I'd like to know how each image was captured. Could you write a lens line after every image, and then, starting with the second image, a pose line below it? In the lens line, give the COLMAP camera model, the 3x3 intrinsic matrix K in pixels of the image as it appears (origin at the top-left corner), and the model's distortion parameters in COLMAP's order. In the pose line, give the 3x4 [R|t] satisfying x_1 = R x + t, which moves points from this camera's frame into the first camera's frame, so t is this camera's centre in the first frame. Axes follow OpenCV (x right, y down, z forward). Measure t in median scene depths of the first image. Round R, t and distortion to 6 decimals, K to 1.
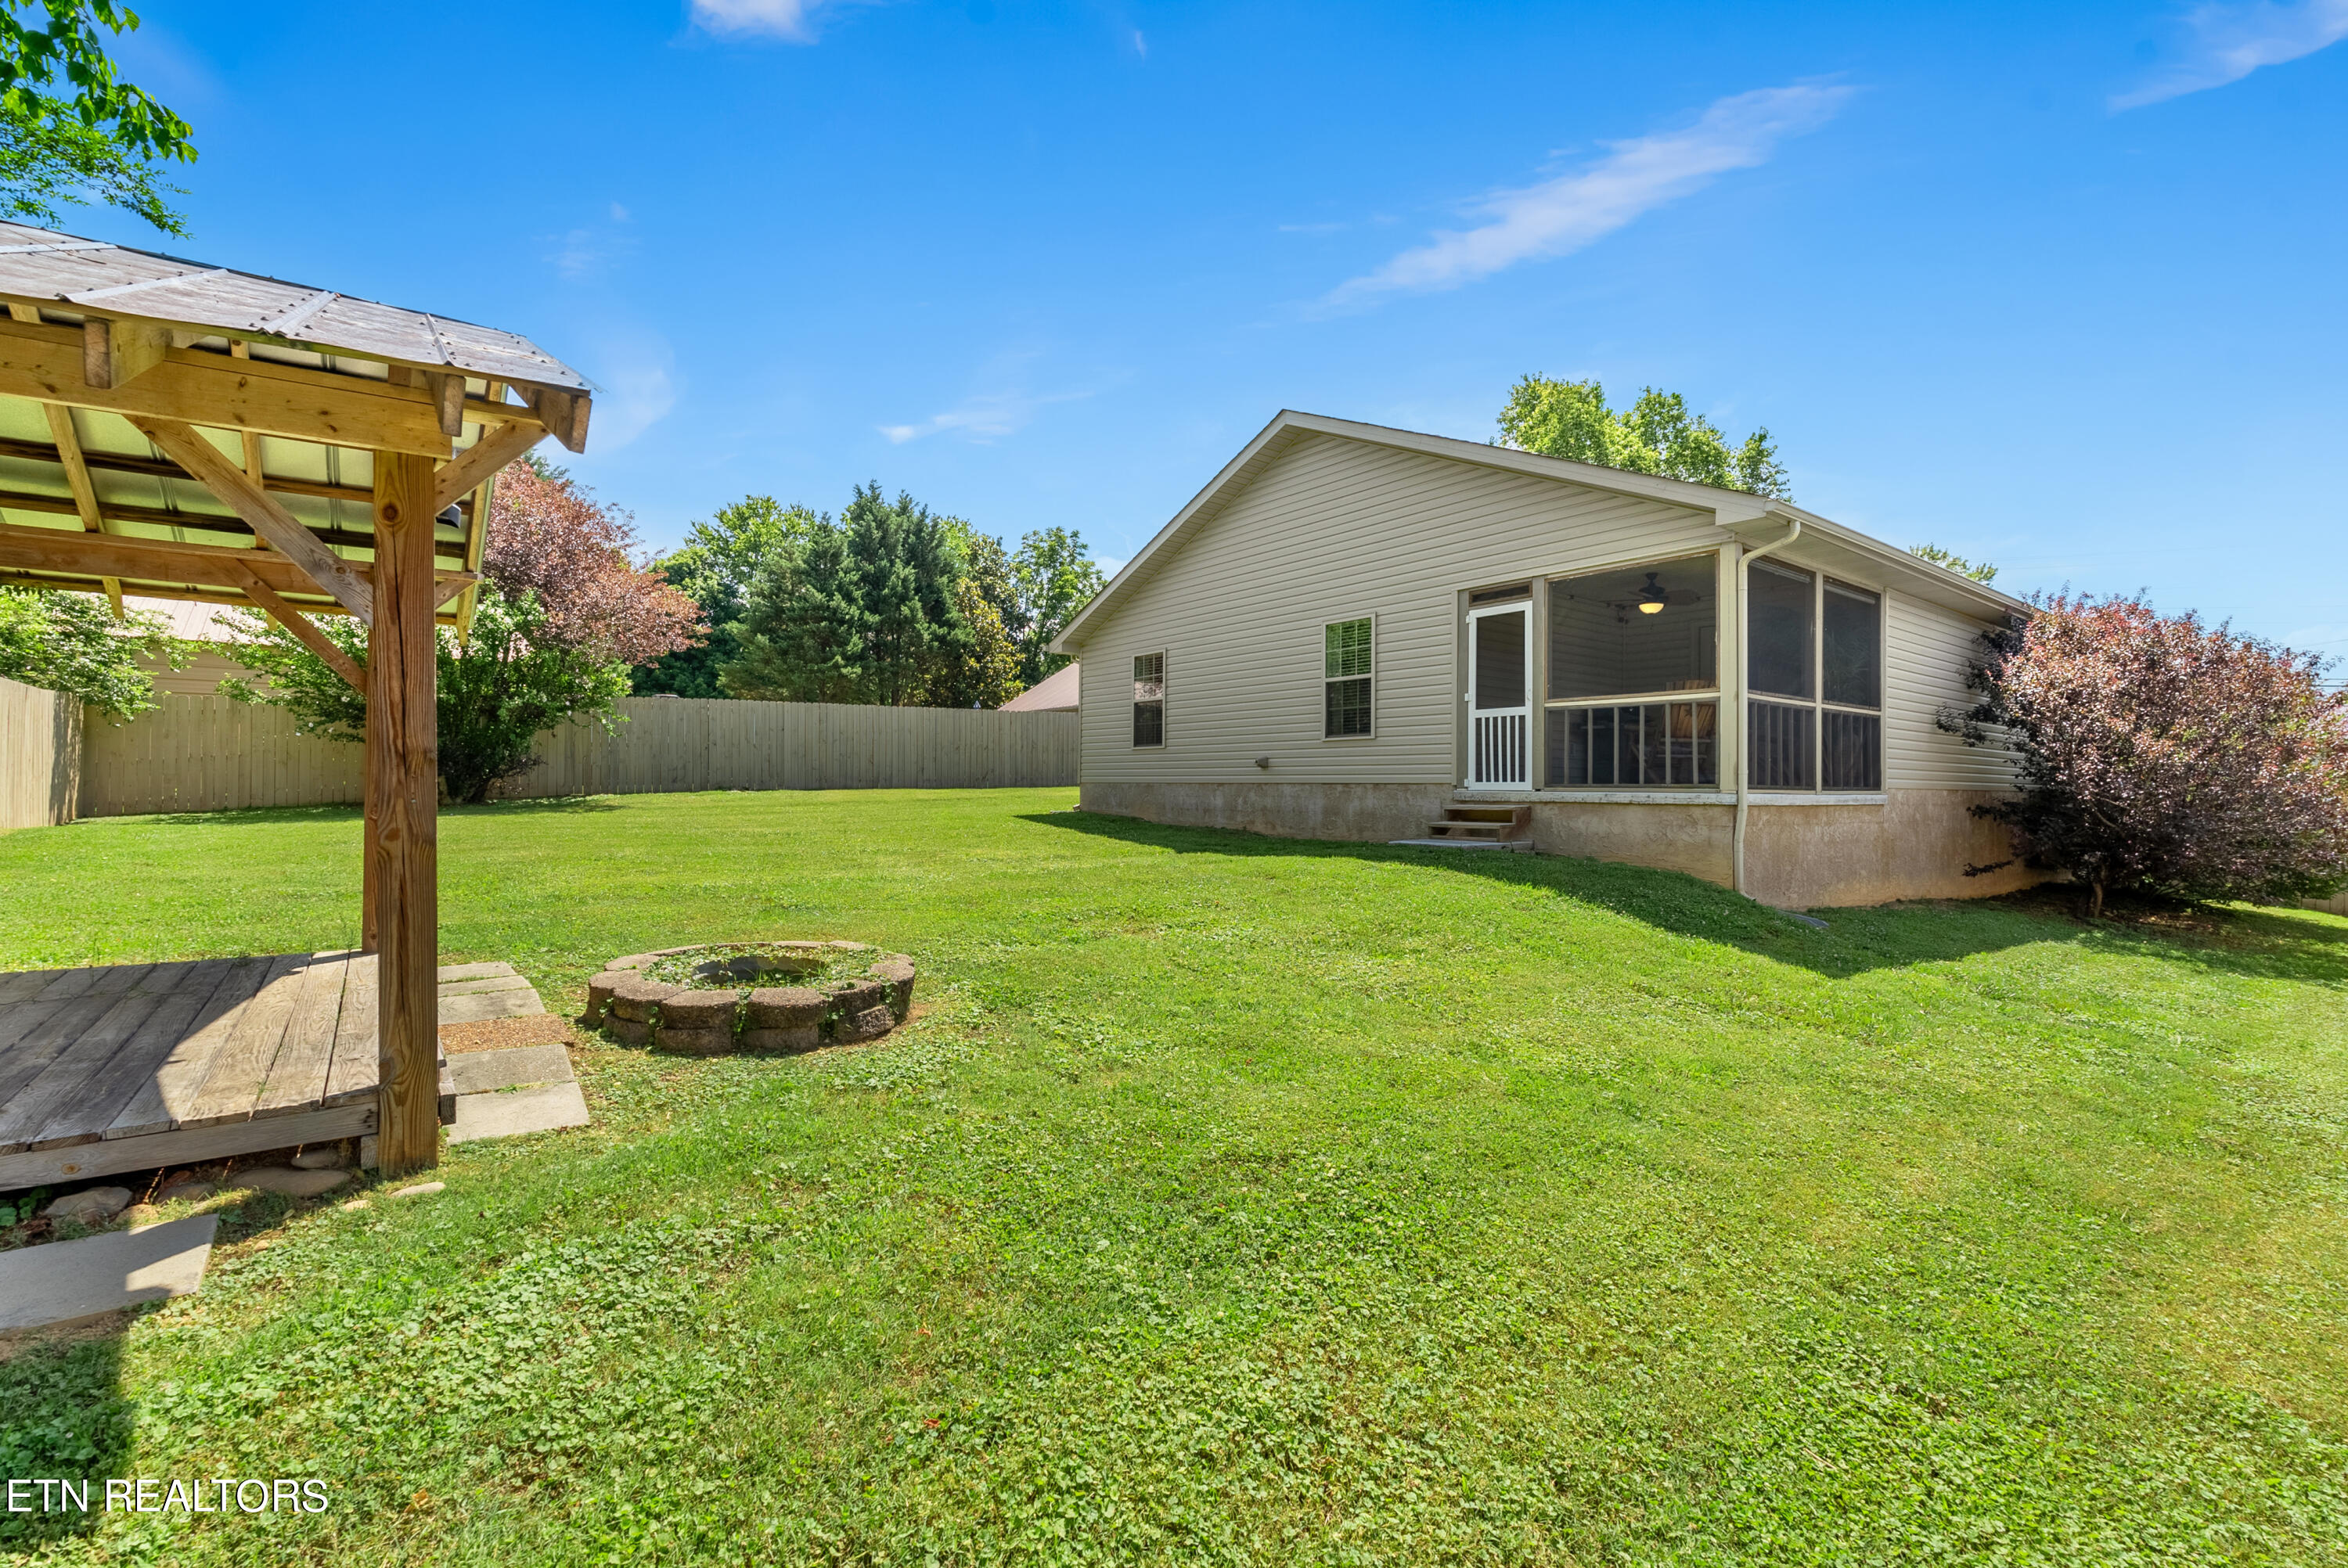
lens RADIAL K [[1046.4, 0, 1175.5], [0, 1046.4, 779.2], [0, 0, 1]] dist [-0.007610, 0.000724]
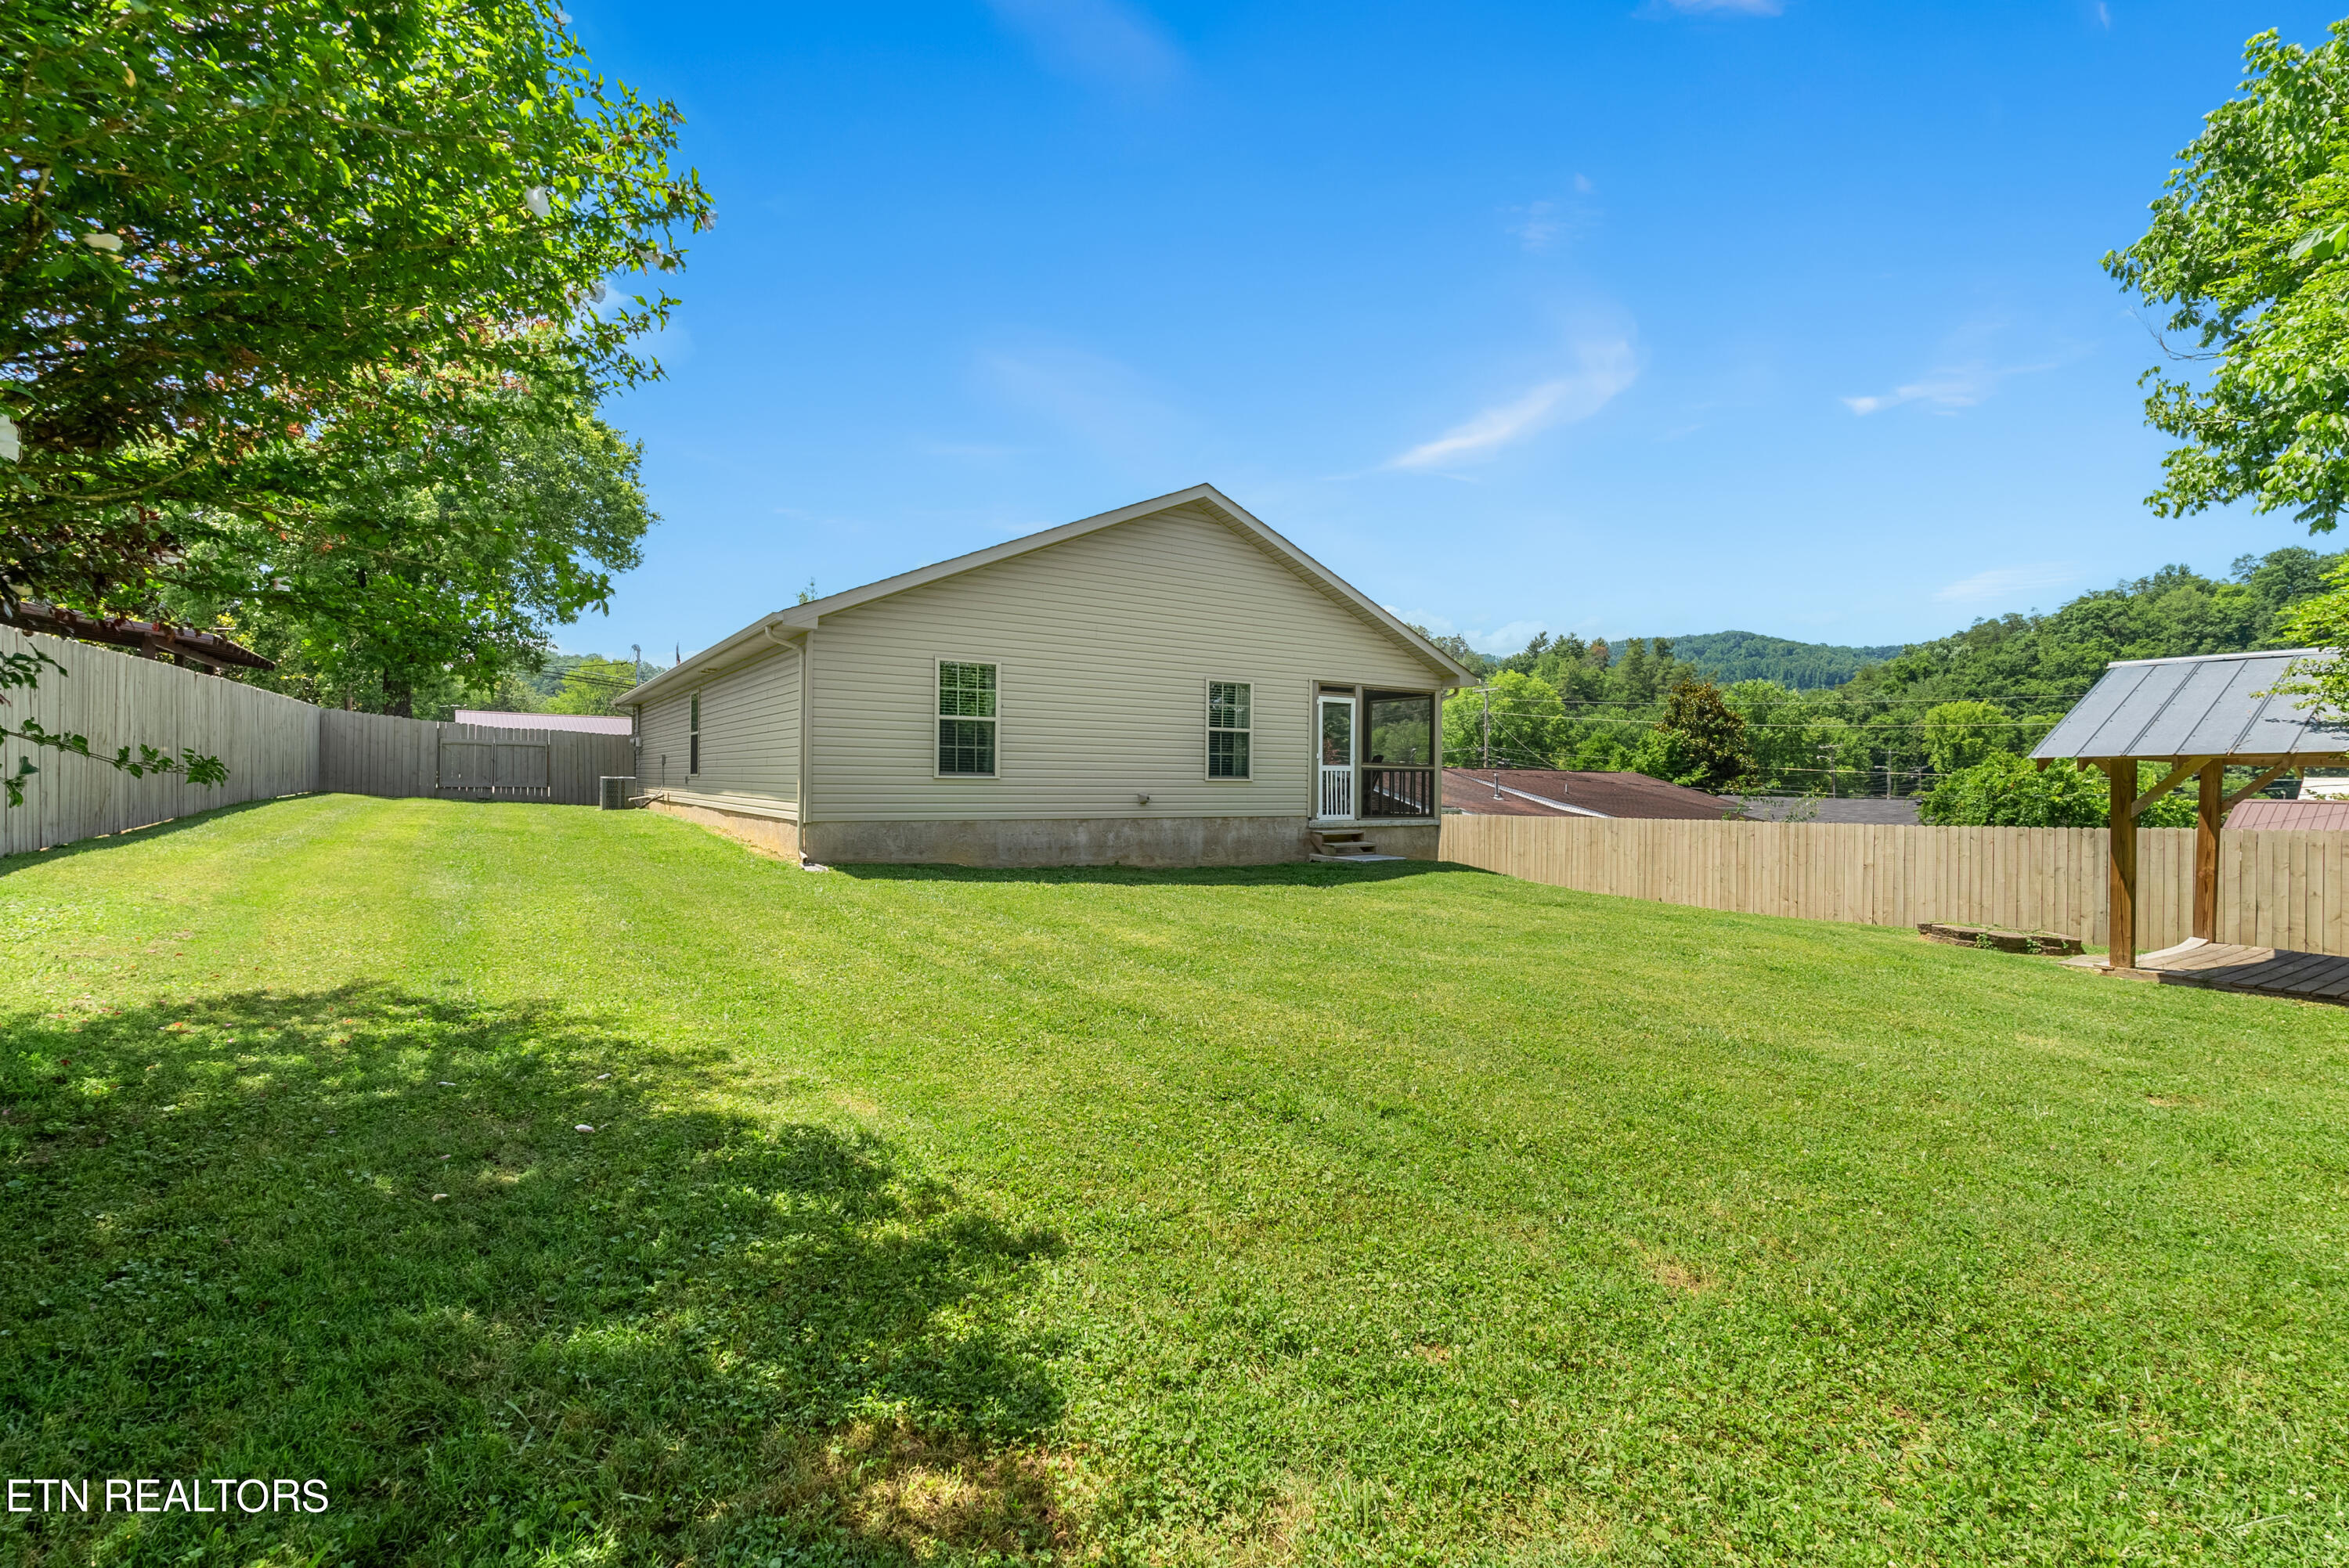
lens RADIAL K [[1046.9, 0, 1175.8], [0, 1046.9, 786.0], [0, 0, 1]] dist [-0.007610, 0.000724]
pose [[0.067545, -0.006487, 0.997695, -1.167927], [-0.015635, 0.999849, 0.007560, -0.044992], [-0.997594, -0.016110, 0.067433, 1.095372]]
